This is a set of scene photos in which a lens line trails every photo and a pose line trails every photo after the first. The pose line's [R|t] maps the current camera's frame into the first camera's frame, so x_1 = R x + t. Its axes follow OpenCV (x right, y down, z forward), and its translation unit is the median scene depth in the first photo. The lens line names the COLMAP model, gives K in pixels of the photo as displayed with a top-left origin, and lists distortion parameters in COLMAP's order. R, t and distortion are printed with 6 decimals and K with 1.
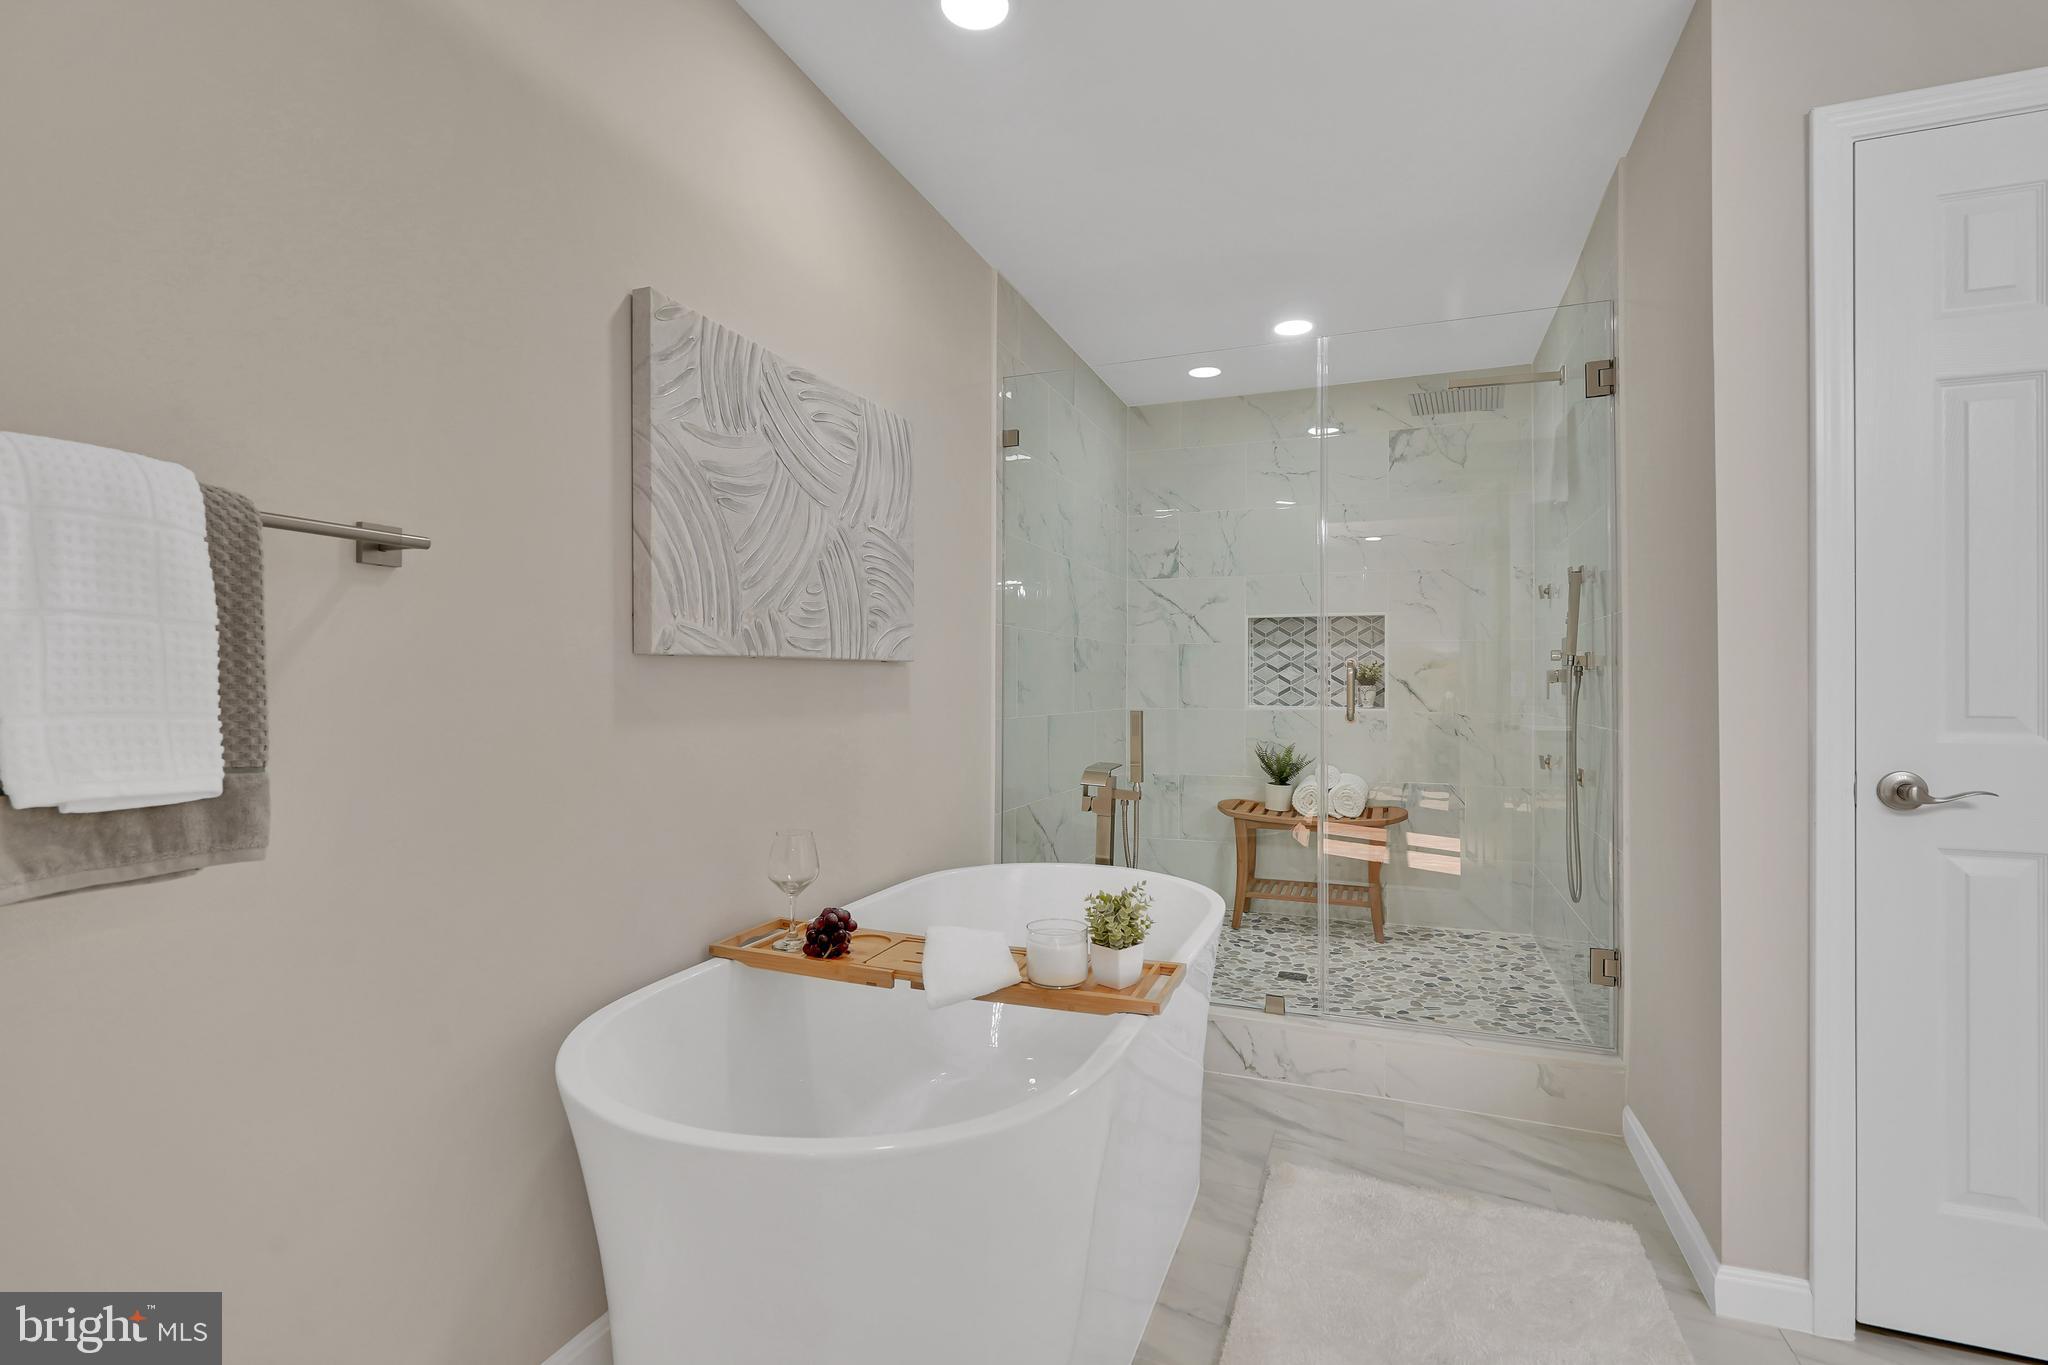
lens RADIAL K [[941.4, 0, 1024.8], [0, 941.4, 679.1], [0, 0, 1]] dist [-0.002467, 0.001504]
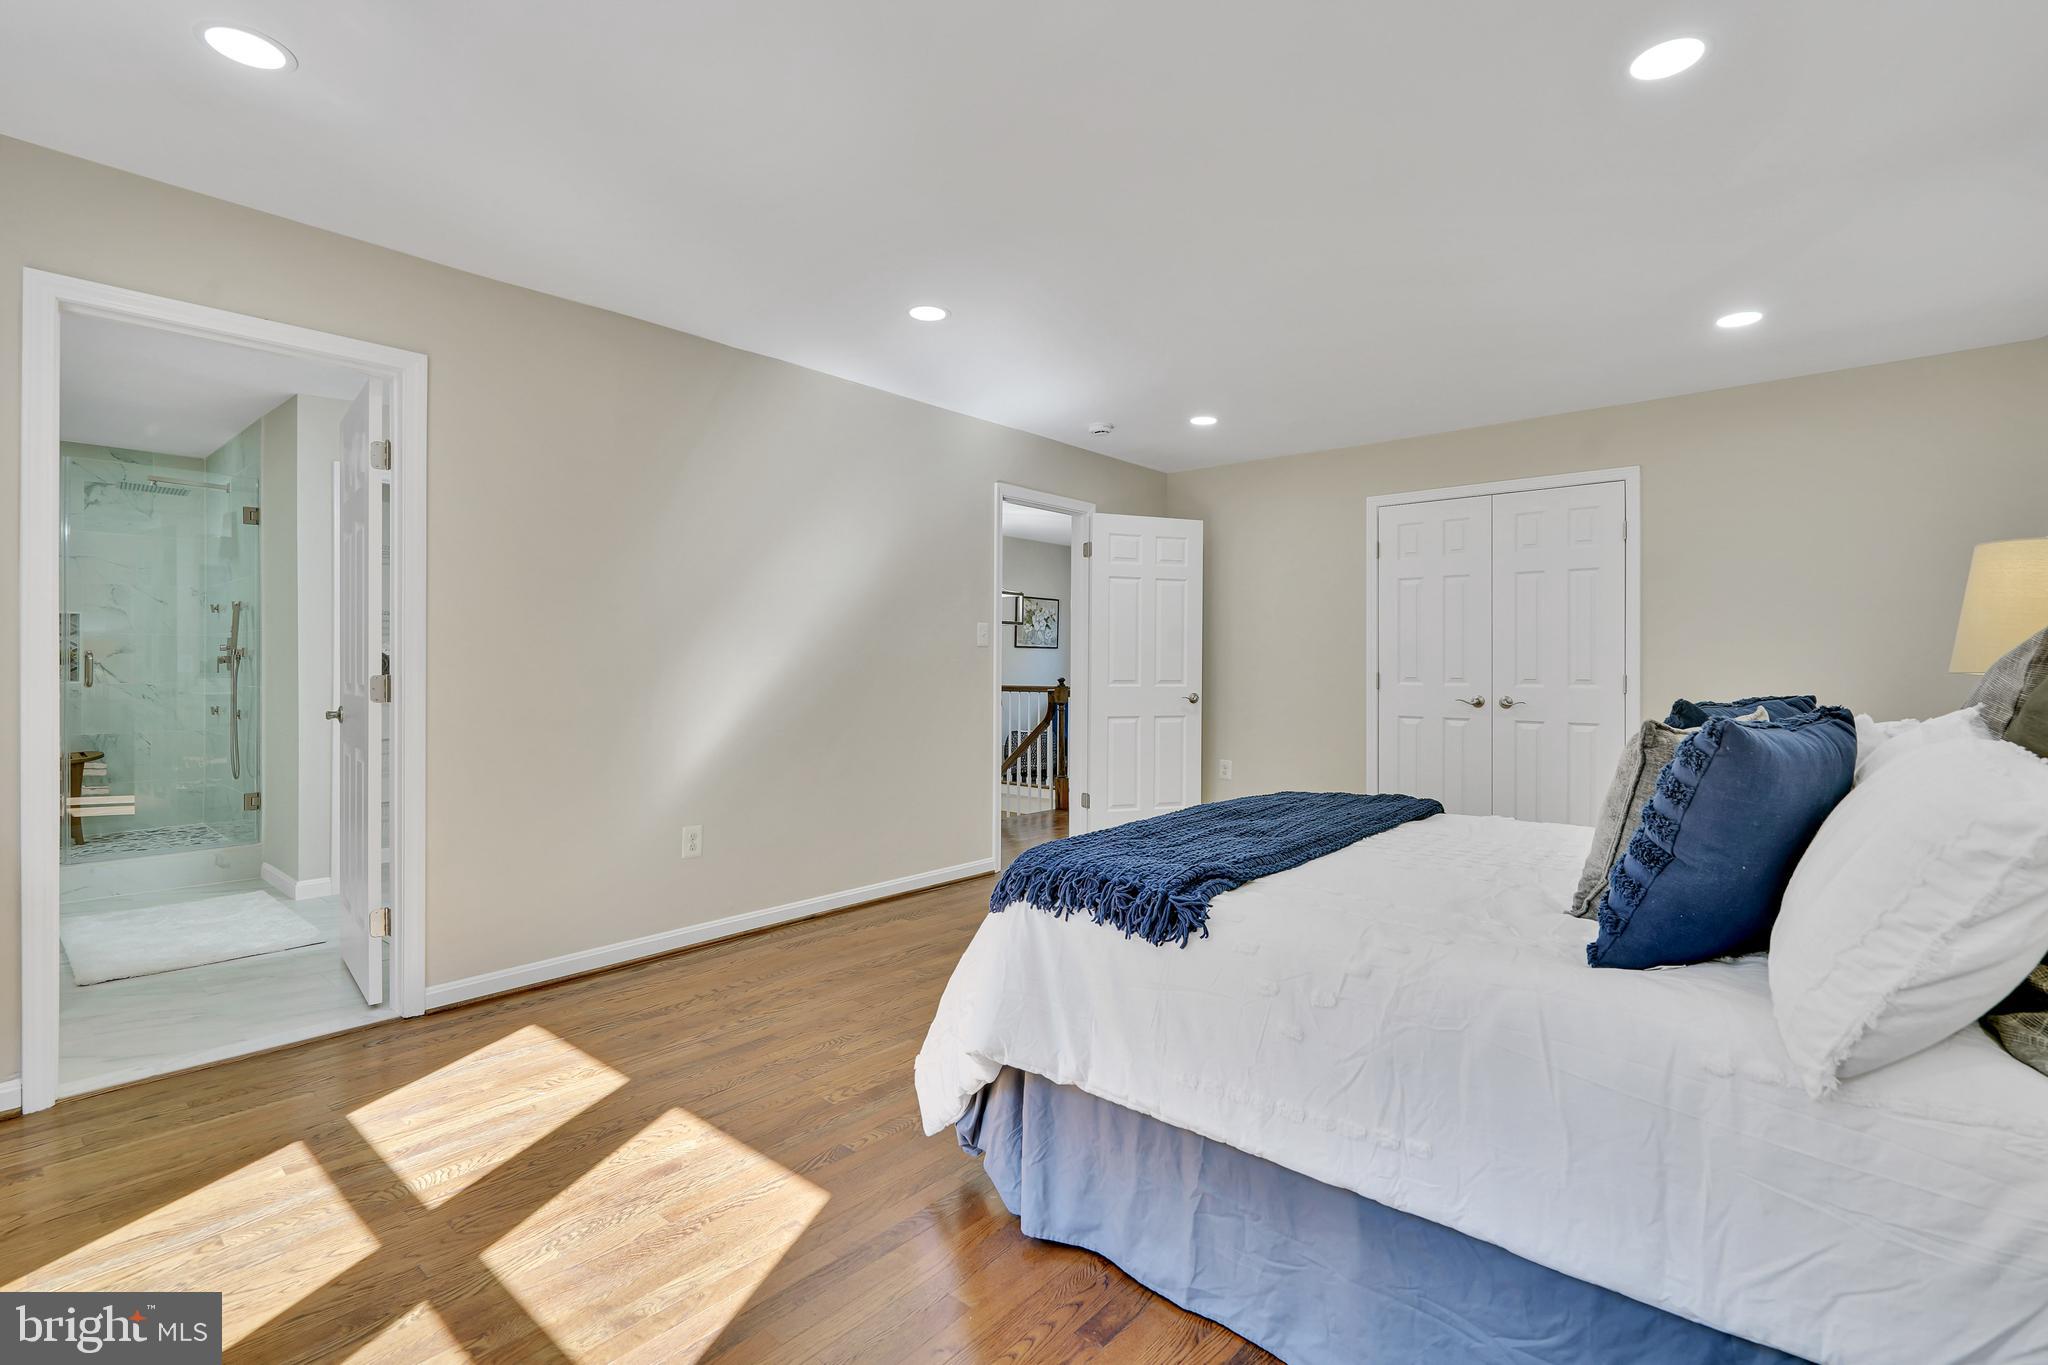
lens RADIAL K [[941.4, 0, 1030.7], [0, 941.4, 668.1], [0, 0, 1]] dist [-0.002467, 0.001504]
pose [[0.331035, 0.003393, 0.943612, -0.614911], [-0.003368, 0.999991, -0.002414, 0.012238], [-0.943612, -0.002379, 0.331044, -1.039629]]
